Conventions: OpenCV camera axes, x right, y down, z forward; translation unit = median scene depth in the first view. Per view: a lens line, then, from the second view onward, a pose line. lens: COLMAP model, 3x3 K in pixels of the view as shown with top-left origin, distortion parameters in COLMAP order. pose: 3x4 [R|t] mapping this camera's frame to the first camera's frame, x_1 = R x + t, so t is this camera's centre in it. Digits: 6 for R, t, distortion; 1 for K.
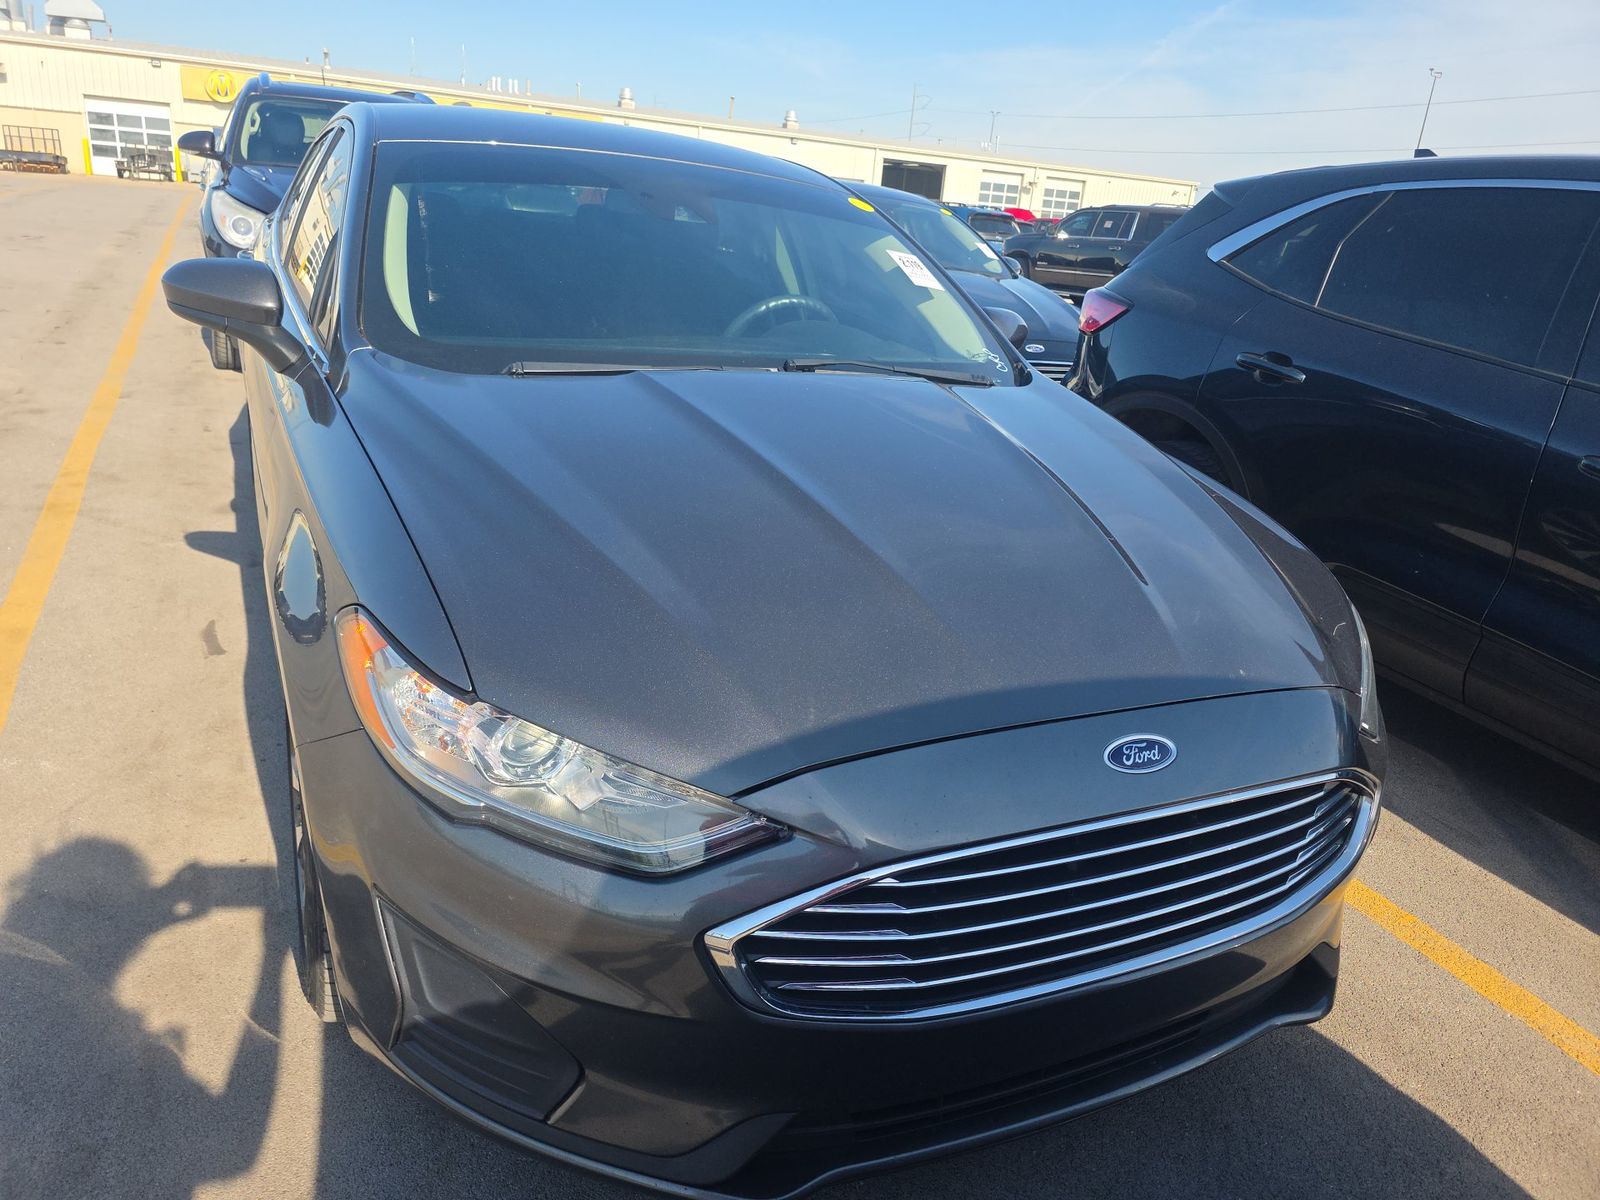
lens RADIAL K [[1072.1, 0, 800.0], [0, 1072.1, 600.0], [0, 0, 1]] dist [0.029151, -0.025649]
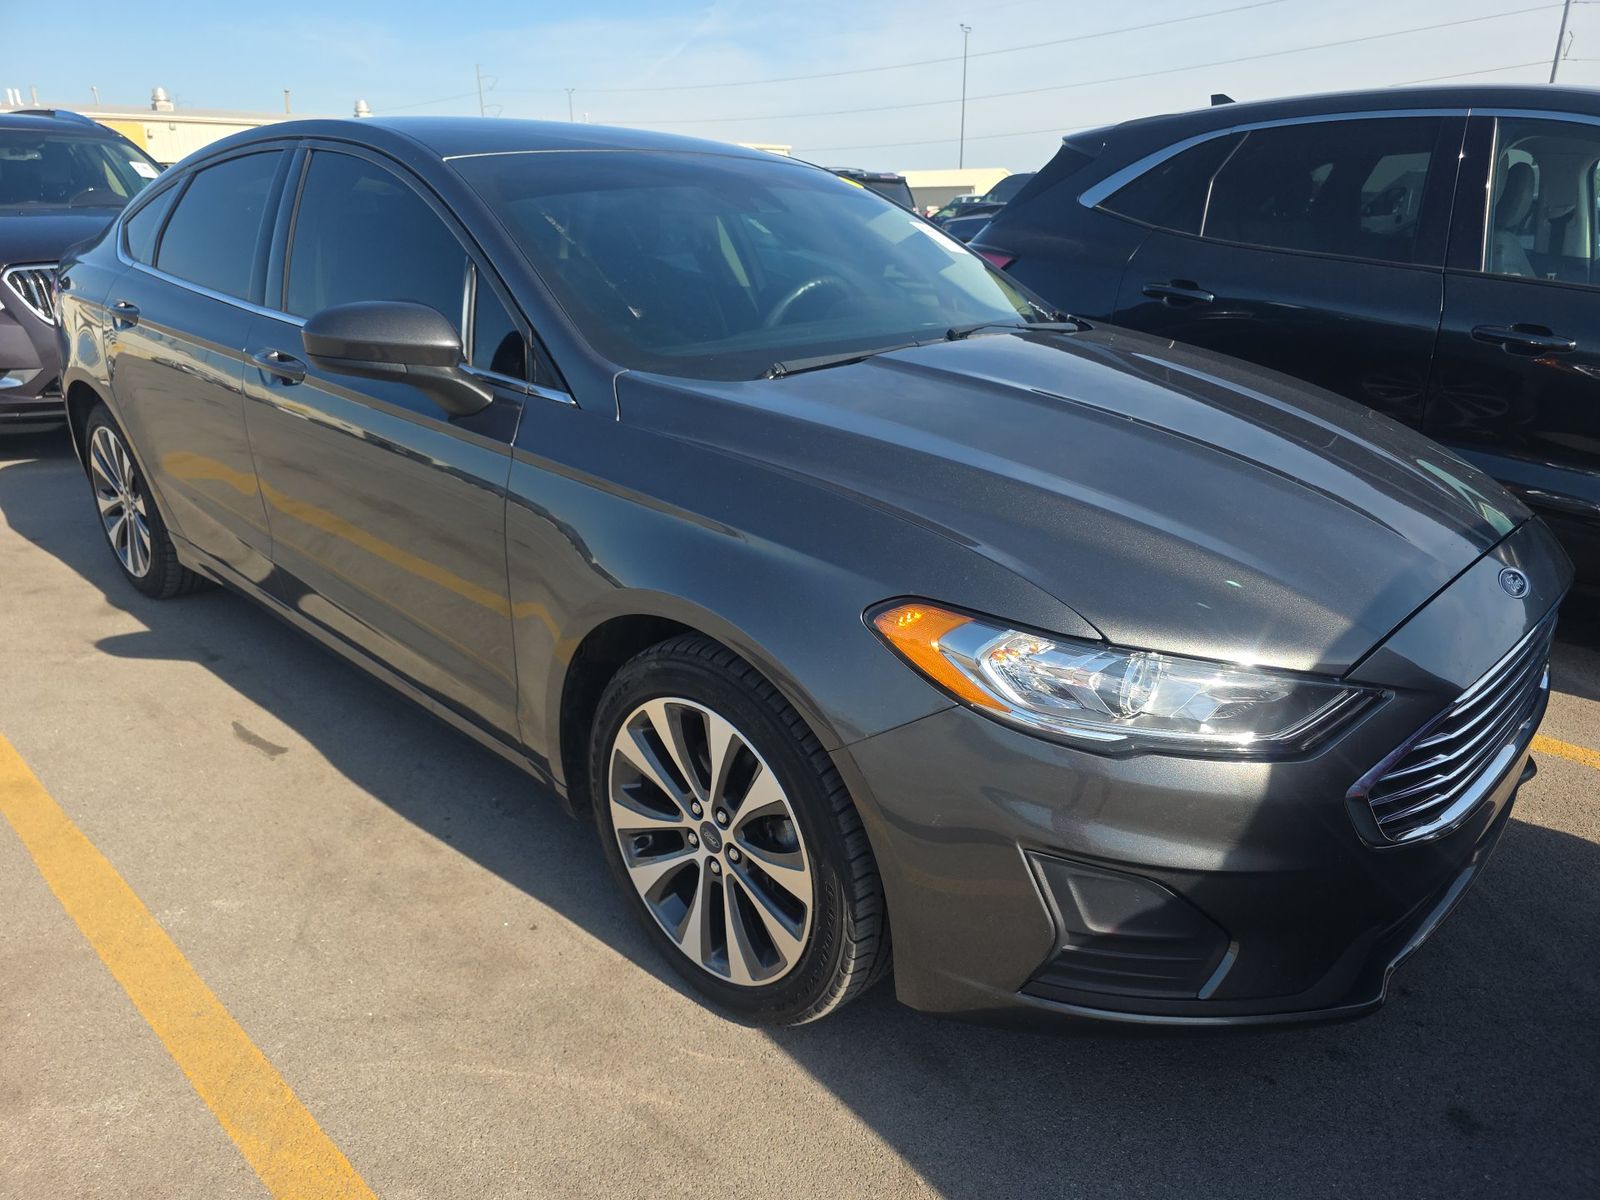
lens RADIAL K [[1080.4, 0, 800.3], [0, 1080.4, 616.2], [0, 0, 1]] dist [0.013387, -0.001696]
pose [[0.933087, -0.208840, 0.292803, -0.356430], [0.200535, 0.977941, 0.058457, -0.025371], [-0.298553, 0.004172, 0.954384, 0.011588]]
